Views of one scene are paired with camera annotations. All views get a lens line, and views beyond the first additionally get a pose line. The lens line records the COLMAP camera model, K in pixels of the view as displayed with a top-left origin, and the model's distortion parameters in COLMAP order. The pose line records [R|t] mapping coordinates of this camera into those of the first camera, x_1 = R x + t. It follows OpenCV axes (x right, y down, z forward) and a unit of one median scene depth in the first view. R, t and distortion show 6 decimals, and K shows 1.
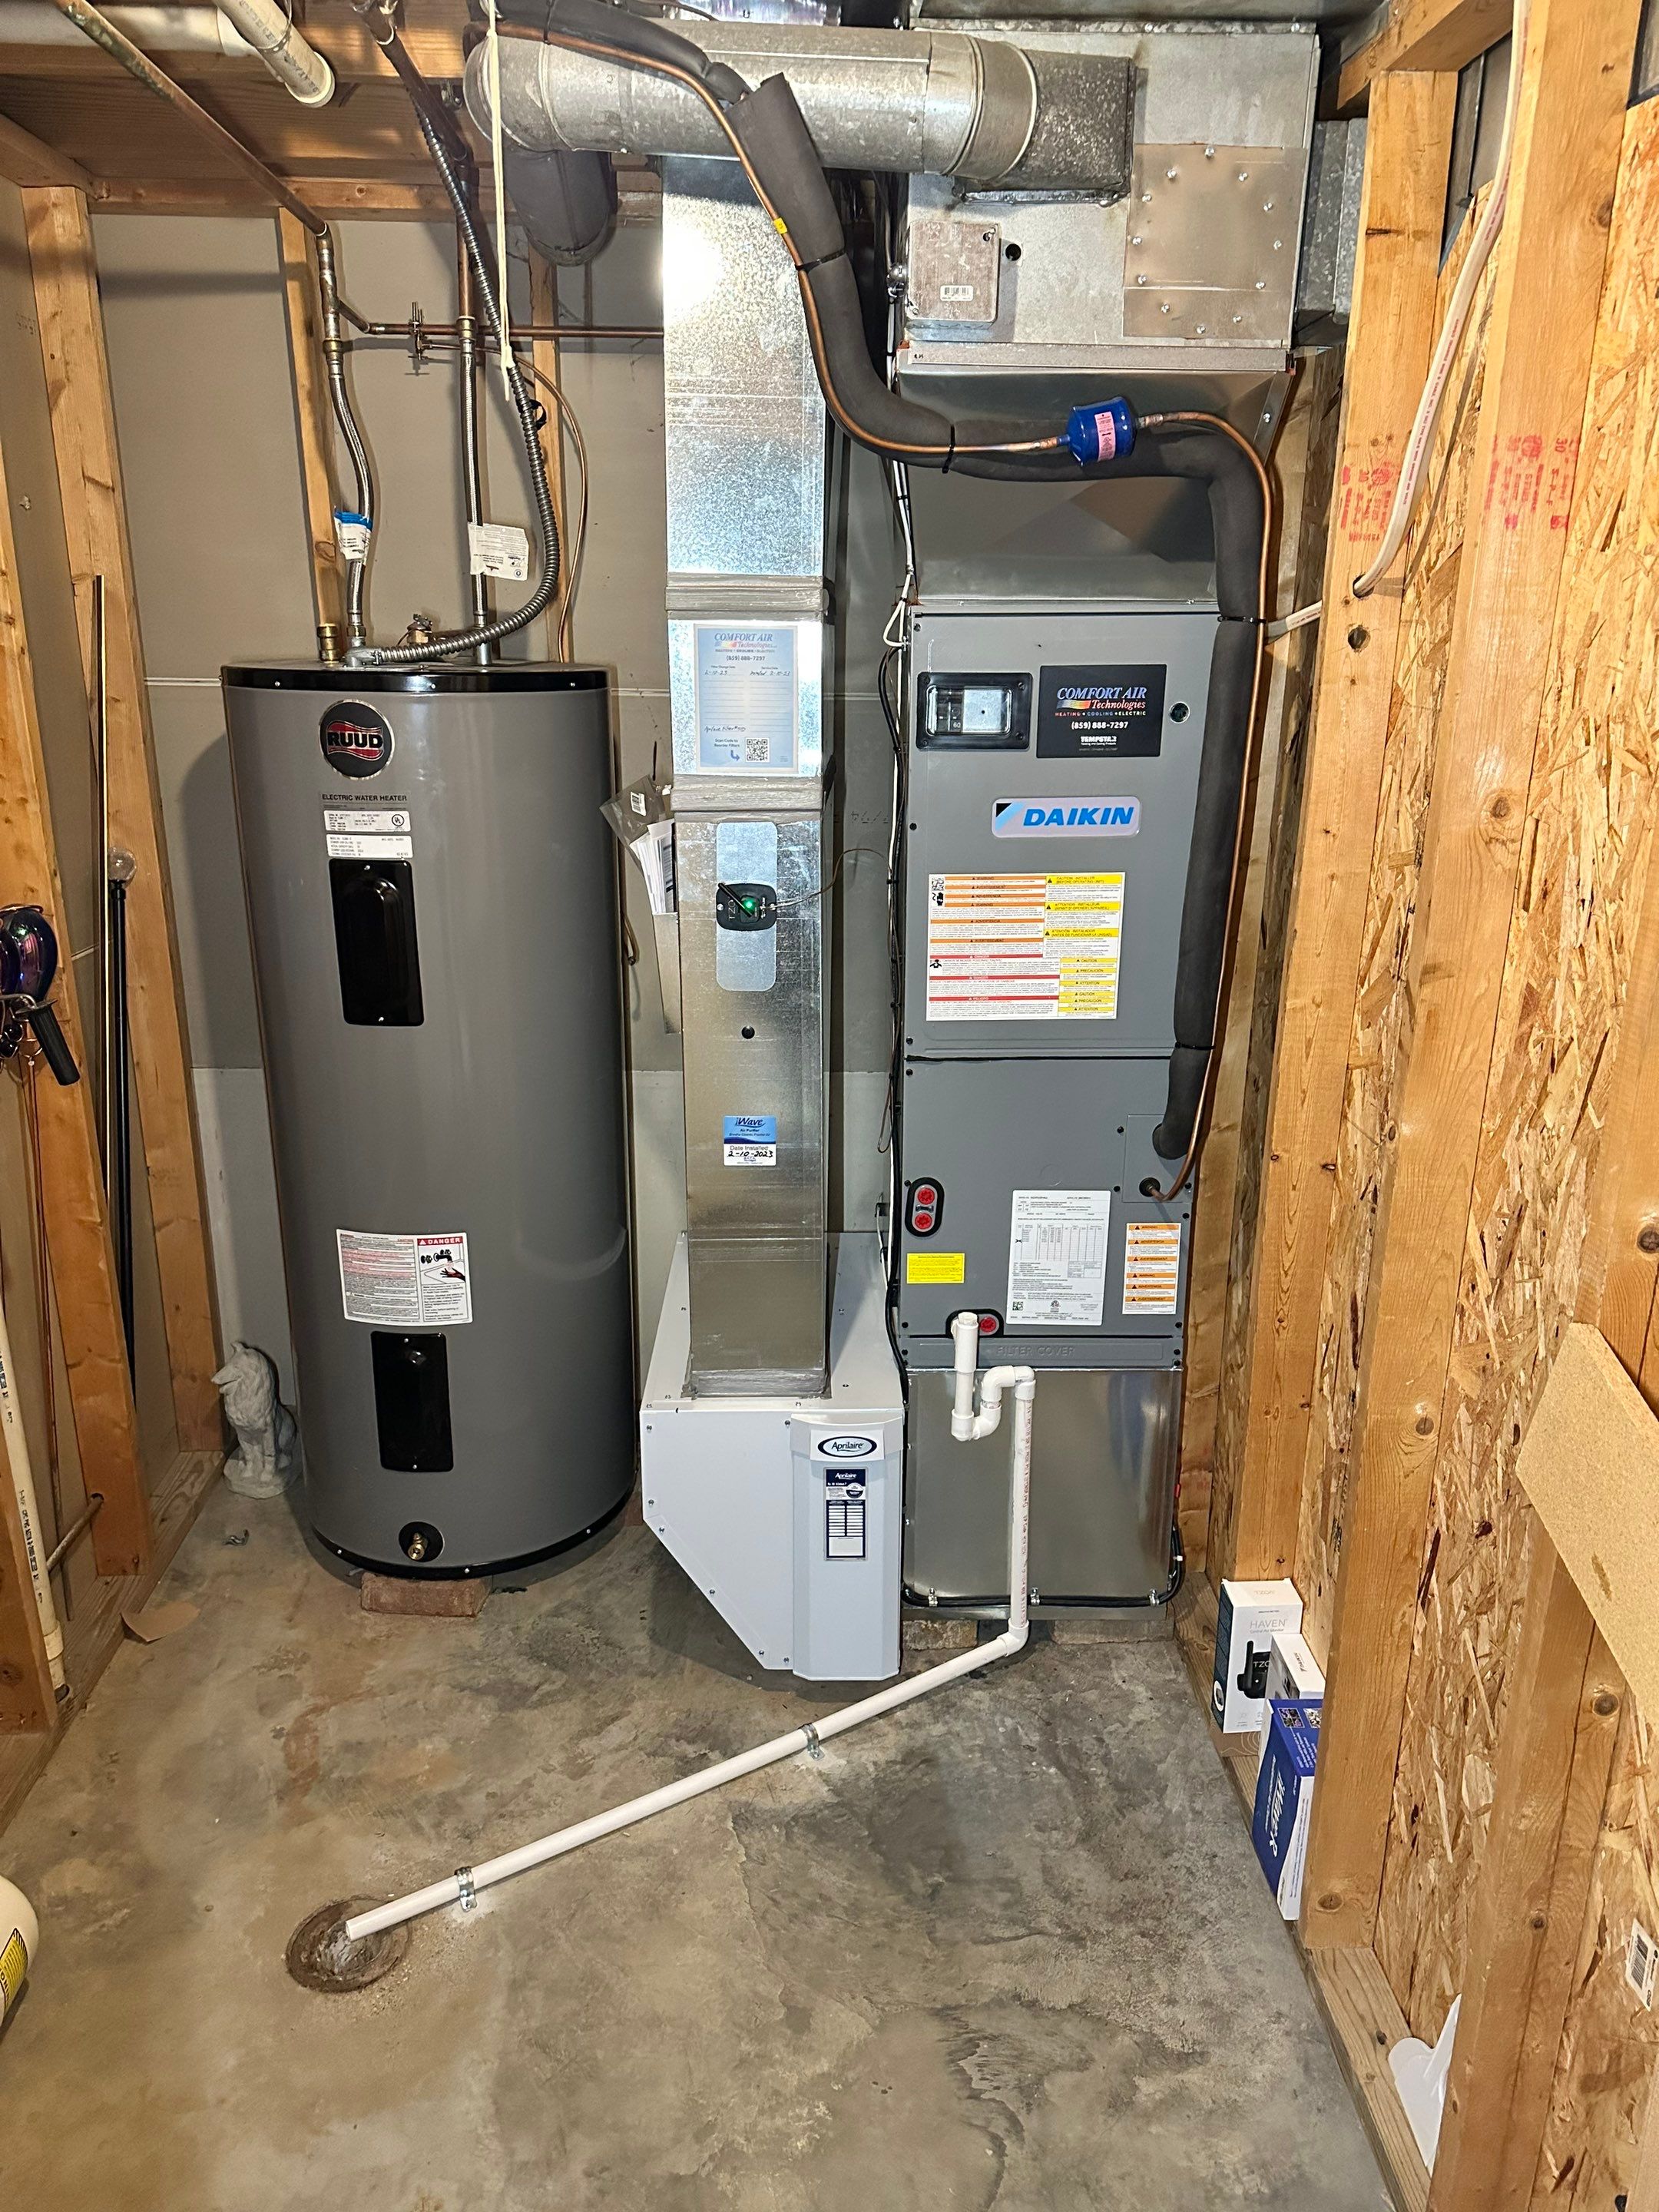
lens RADIAL K [[1536.9, 0, 837.0], [0, 1536.9, 1094.1], [0, 0, 1]] dist [0.034197, -0.046999]
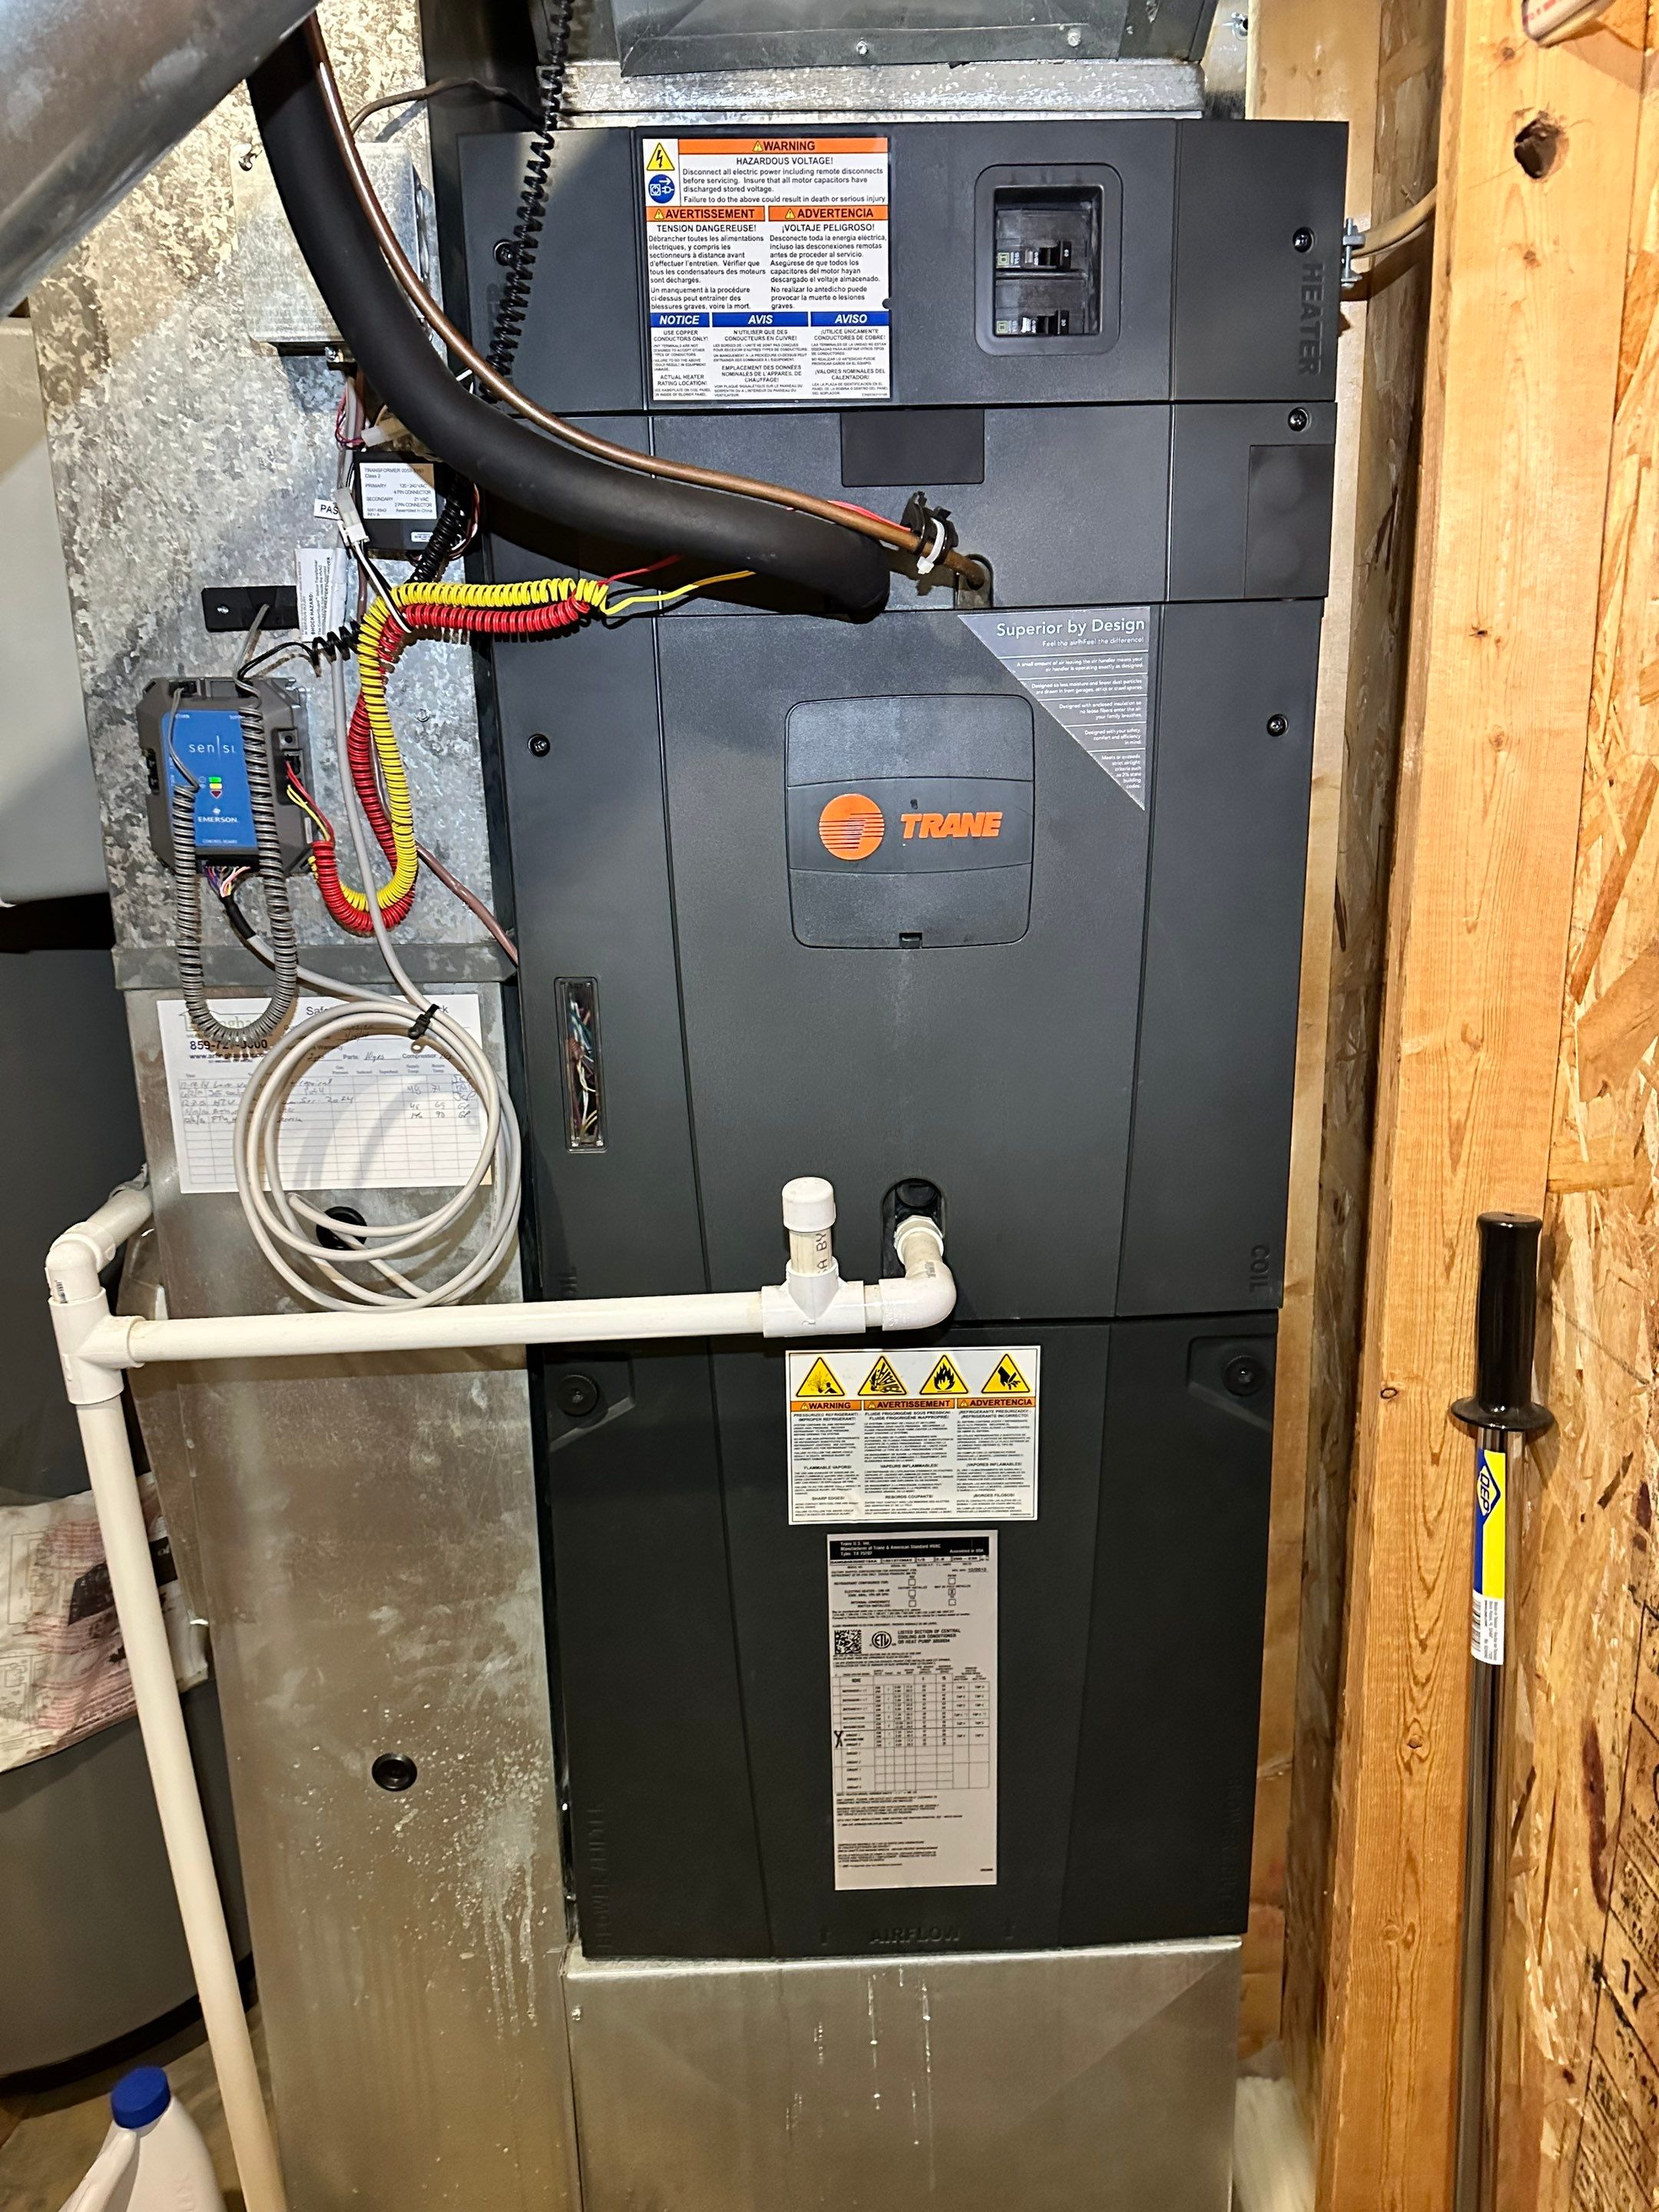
lens RADIAL K [[1536.9, 0, 840.1], [0, 1536.9, 1093.3], [0, 0, 1]] dist [0.034197, -0.046999]
pose [[0.998555, -0.023153, -0.048501, 0.146553], [0.020178, 0.997937, -0.060943, -0.020339], [0.049812, 0.059876, 0.996962, 0.529378]]
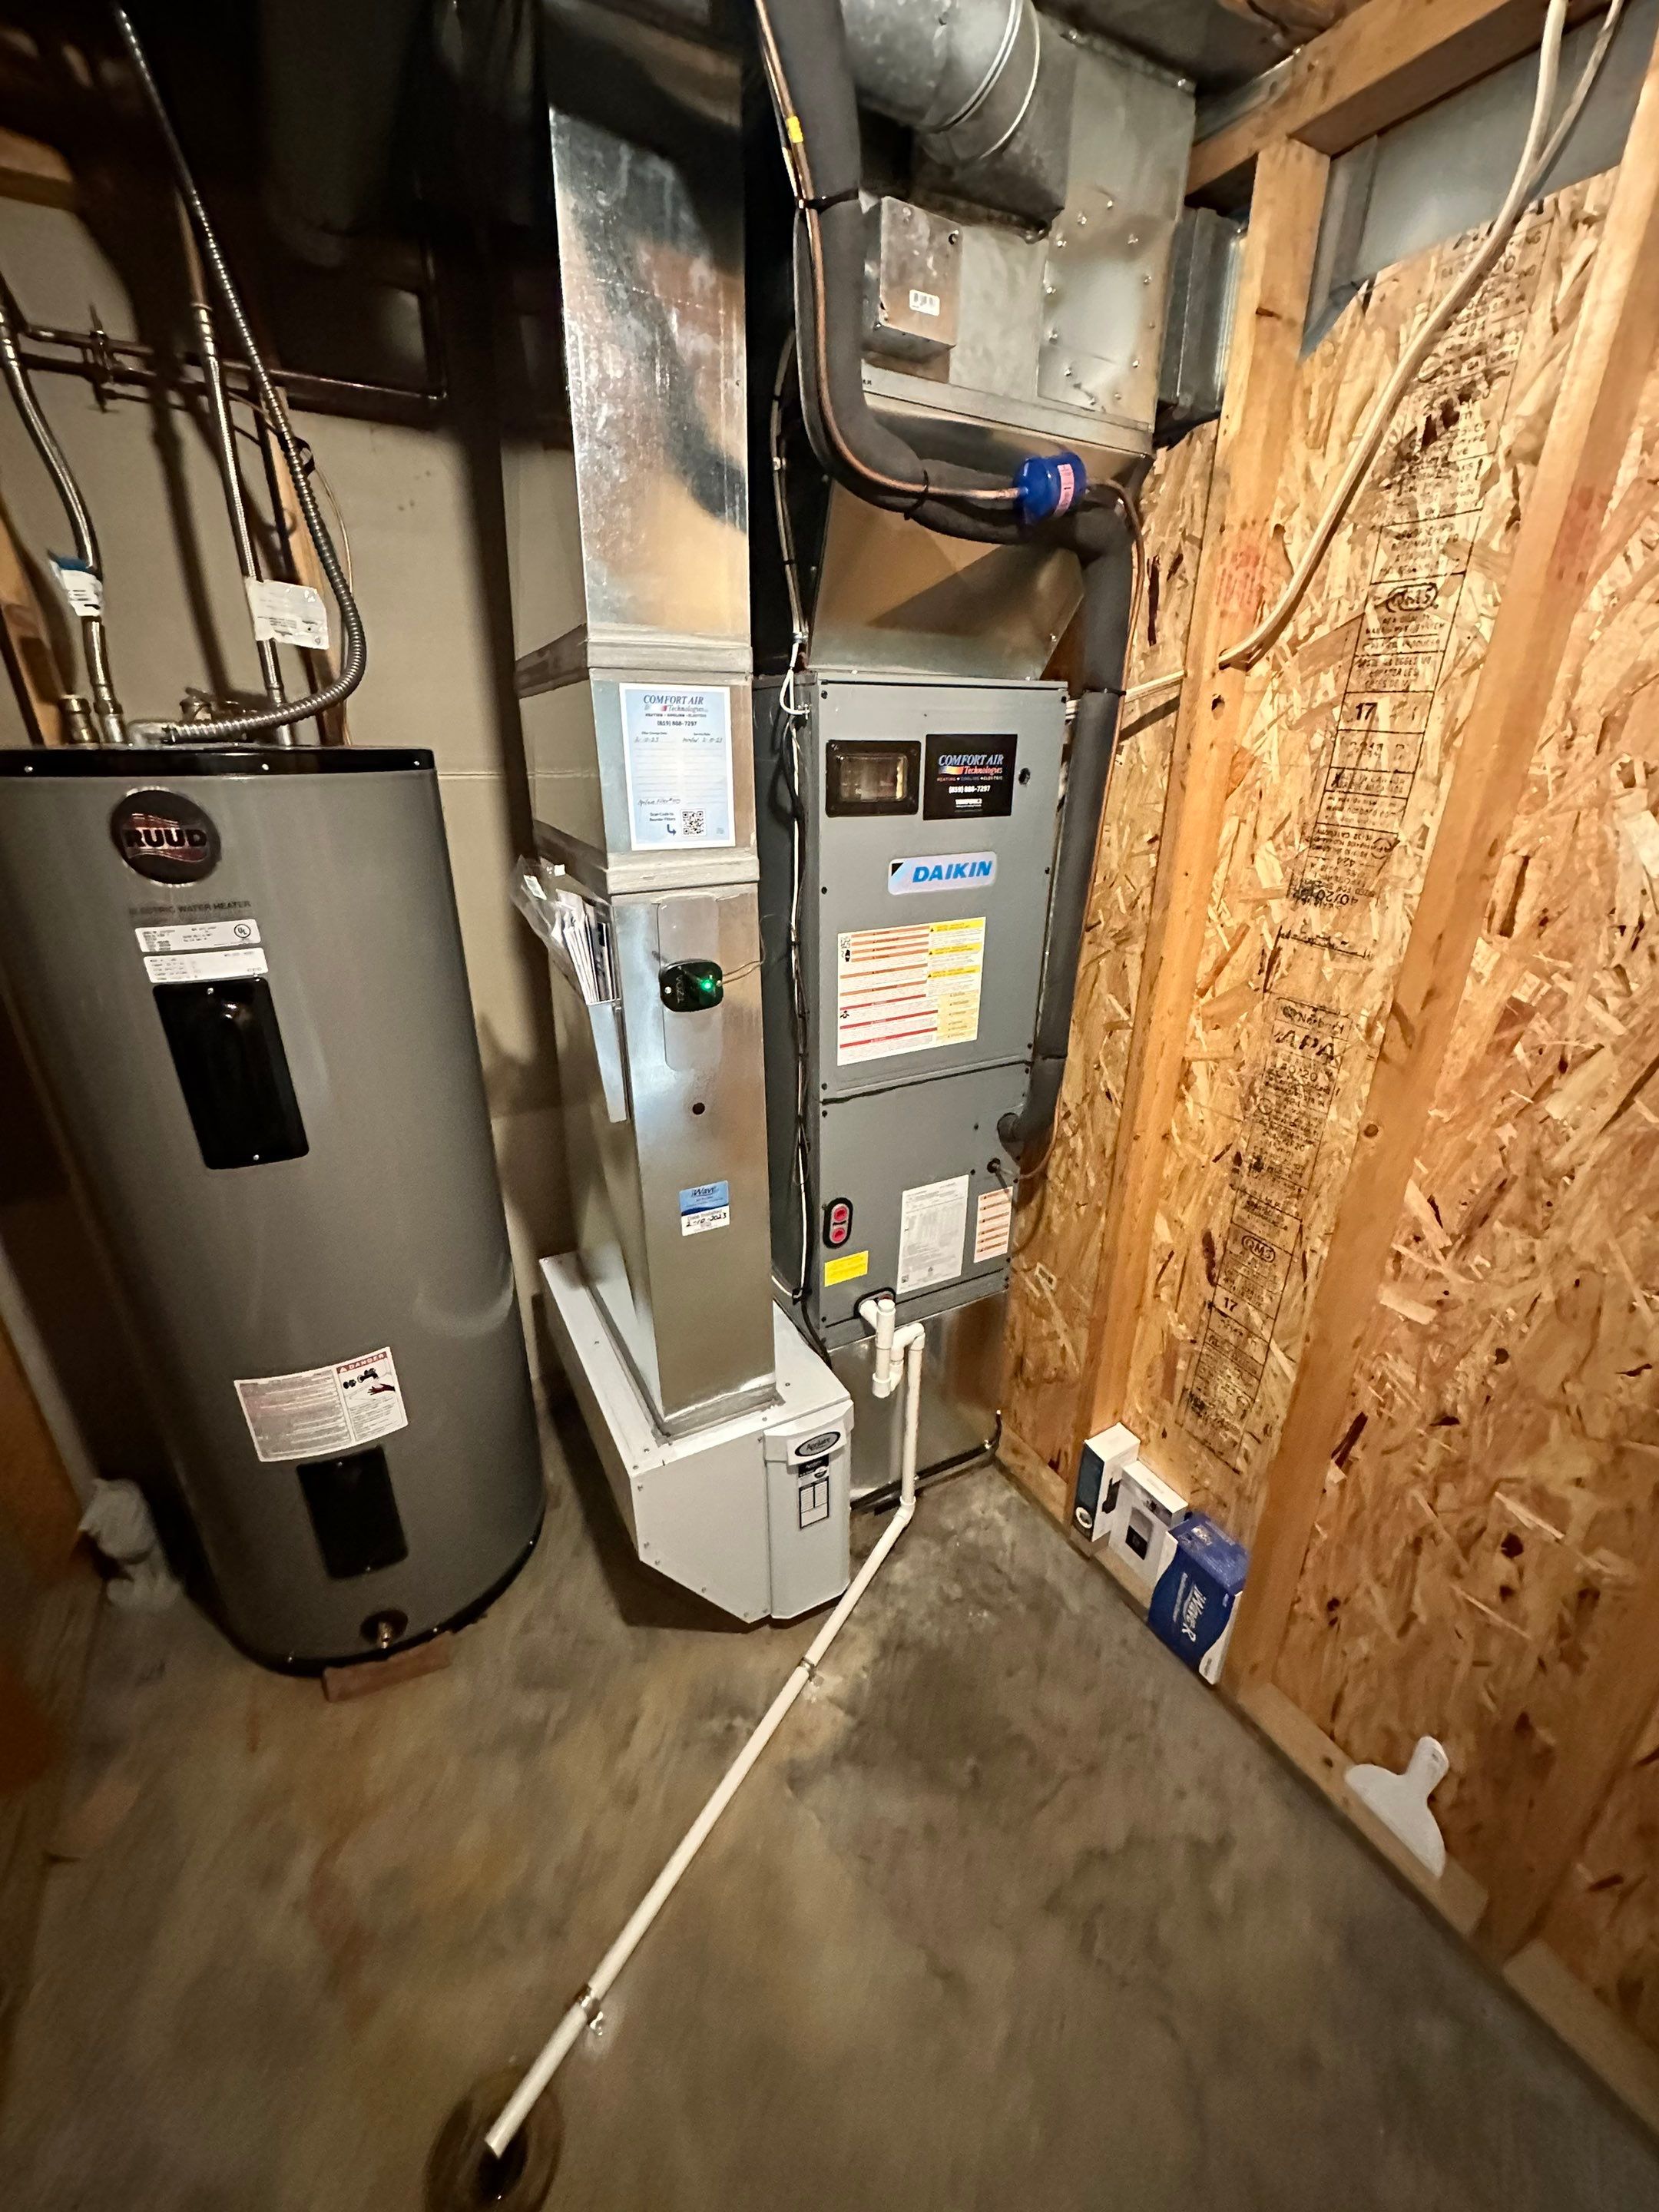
lens RADIAL K [[867.5, 0, 825.0], [0, 867.5, 1103.2], [0, 0, 1]] dist [-0.011034, 0.002121]
pose [[0.892205, -0.177218, 0.415409, -0.227642], [0.135663, 0.982482, 0.127764, -0.108733], [-0.430774, -0.057636, 0.900617, 0.460665]]
